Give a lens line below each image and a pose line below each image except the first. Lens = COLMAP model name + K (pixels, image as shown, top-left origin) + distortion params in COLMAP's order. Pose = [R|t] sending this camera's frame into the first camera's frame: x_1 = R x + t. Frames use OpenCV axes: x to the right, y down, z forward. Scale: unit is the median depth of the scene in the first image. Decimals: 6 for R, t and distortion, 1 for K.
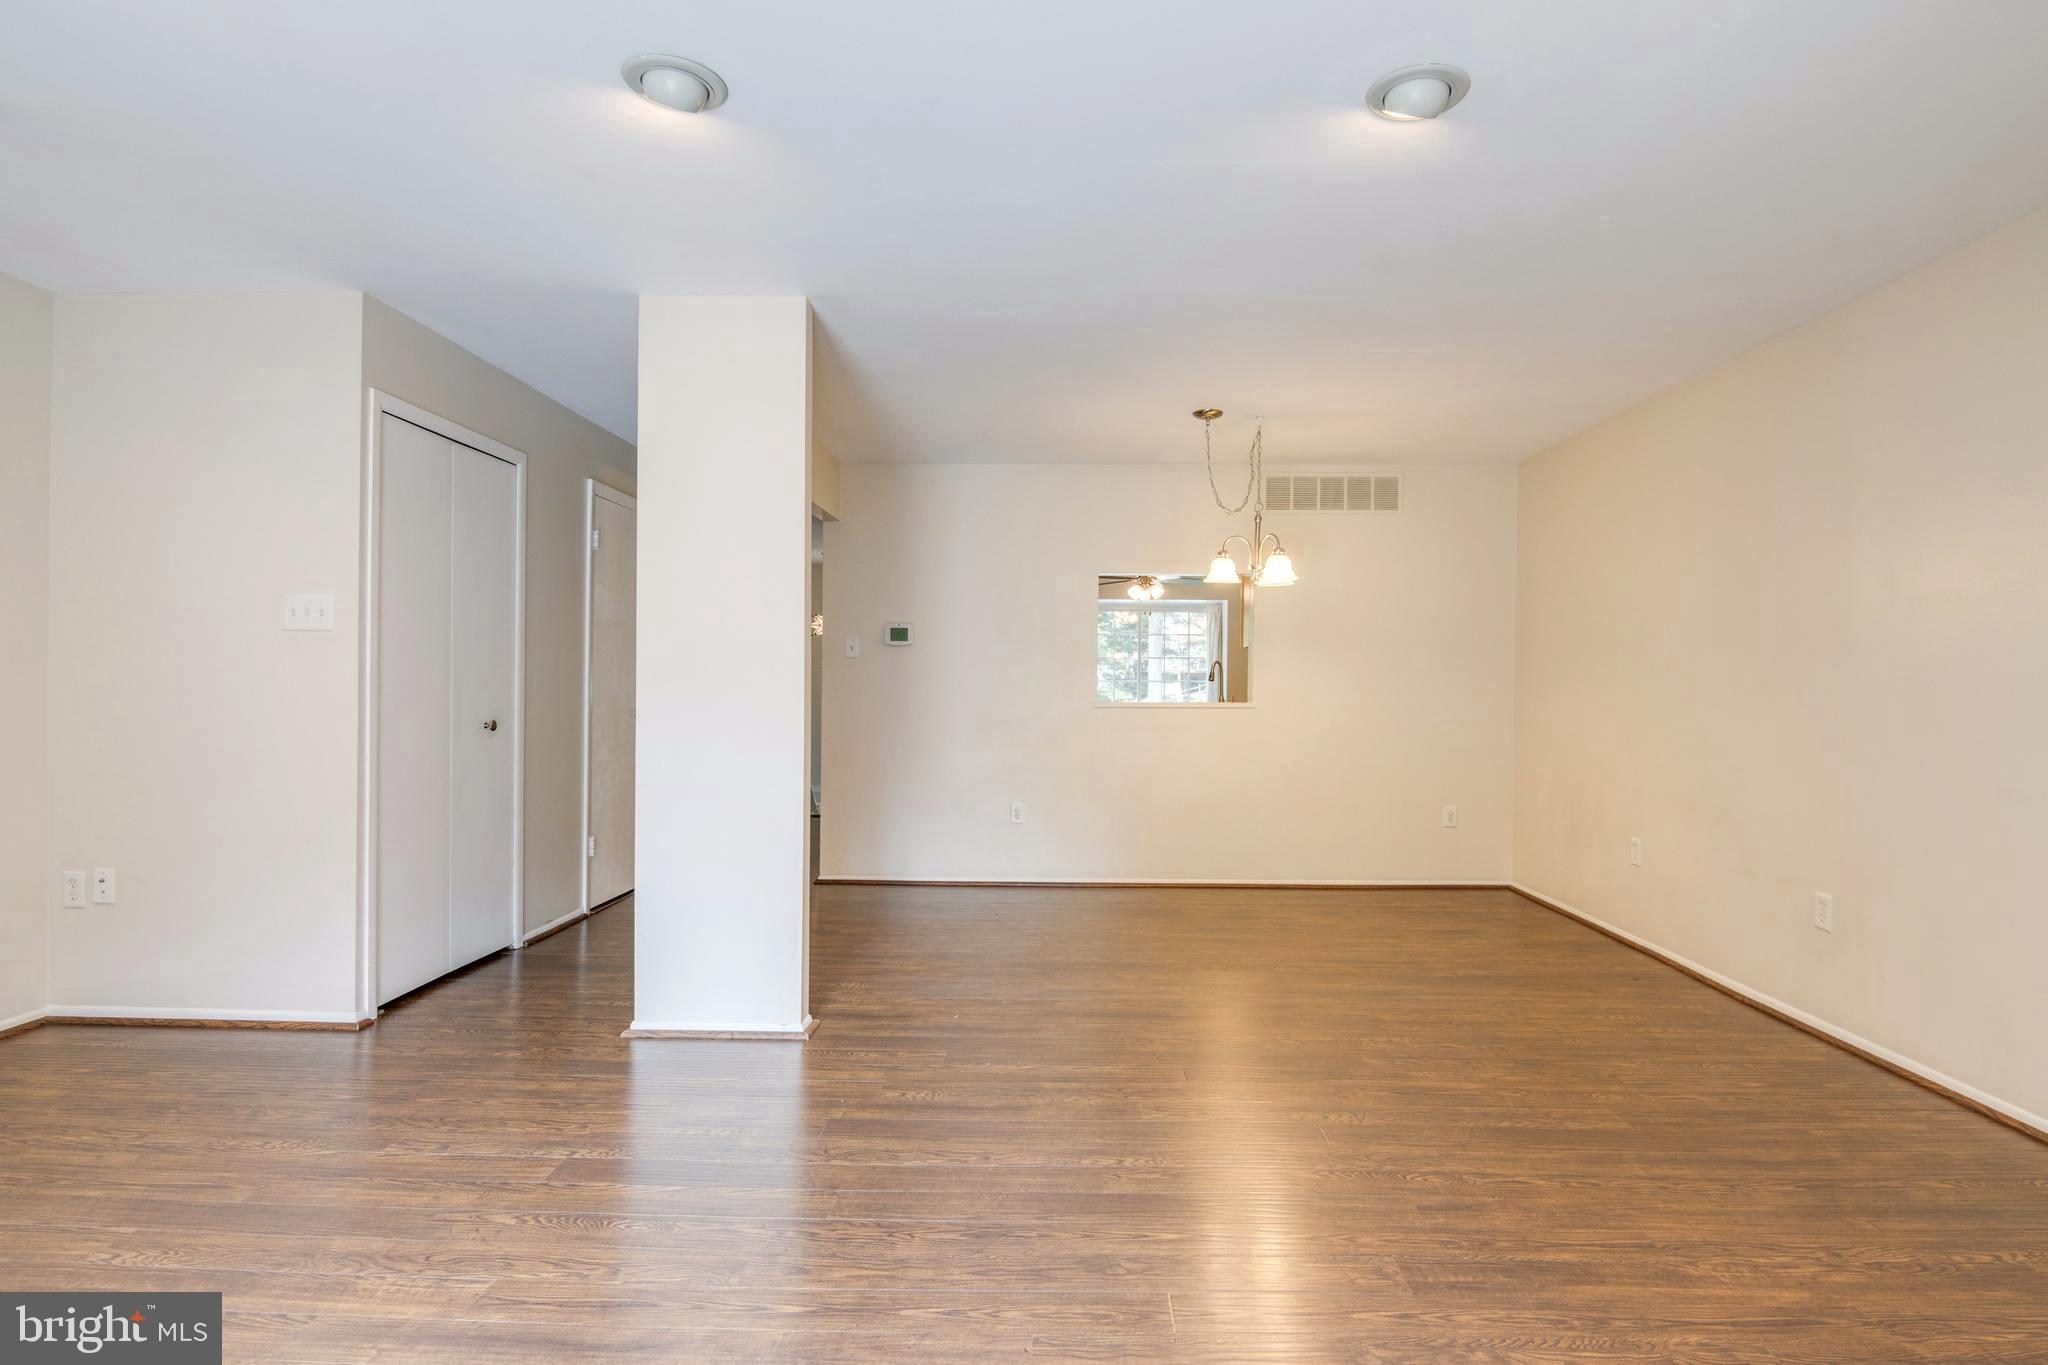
lens RADIAL K [[1060.6, 0, 1065.0], [0, 1060.6, 686.2], [0, 0, 1]] dist [-0.005899, -0.001514]
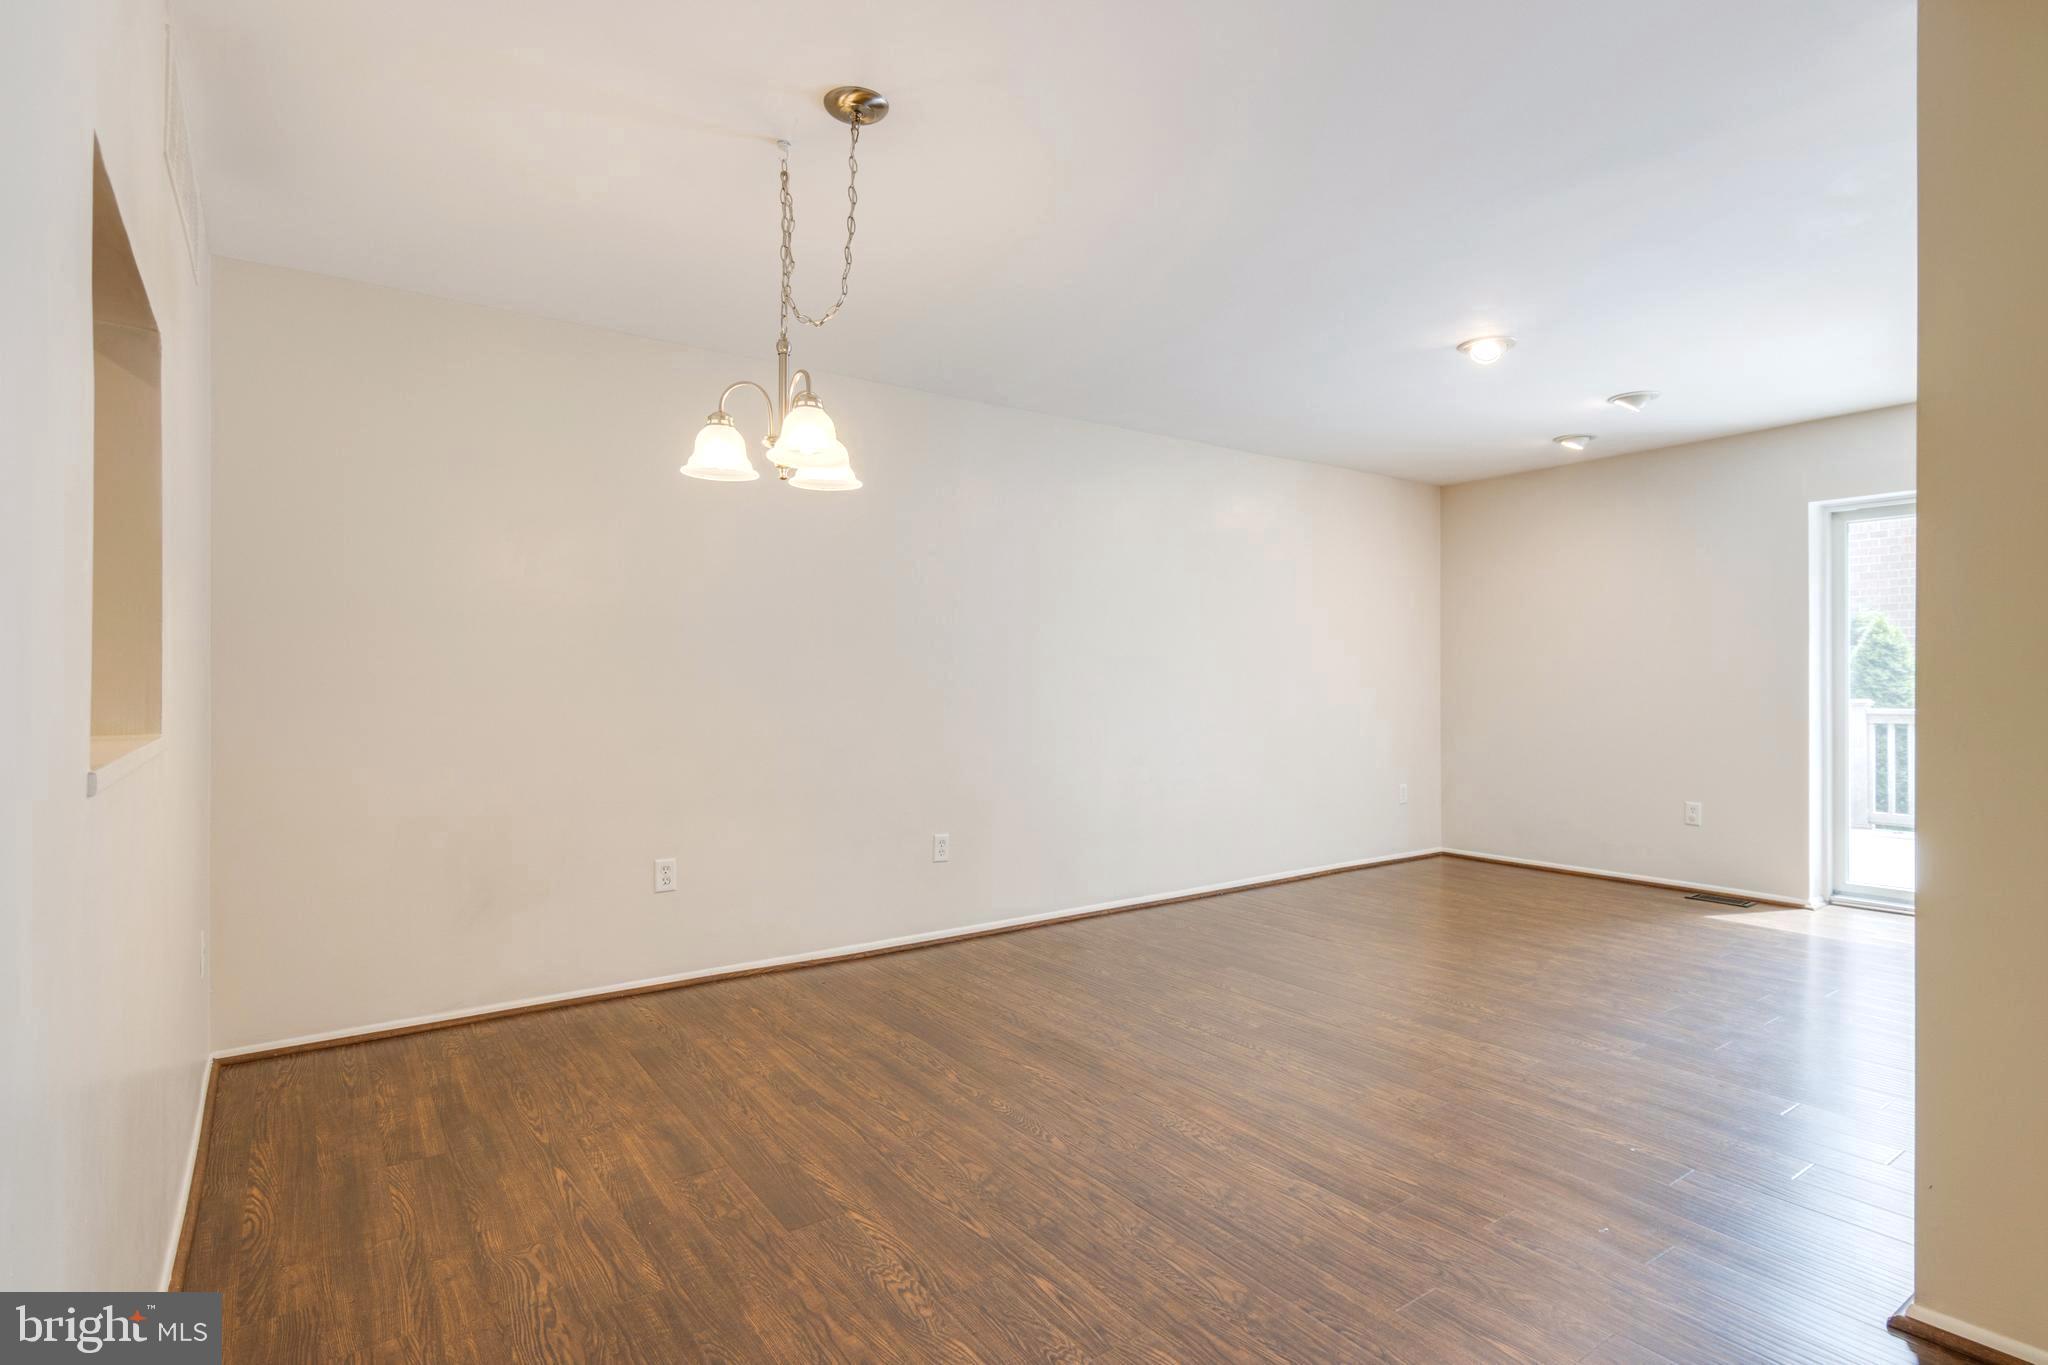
lens RADIAL K [[1032.9, 0, 1034.9], [0, 1032.9, 682.6], [0, 0, 1]] dist [-0.000496, -0.000903]
pose [[-0.585626, -0.008844, 0.810533, -0.410302], [-0.000302, 0.999943, 0.010692, -0.008442], [-0.810581, 0.006017, -0.585596, 1.701761]]
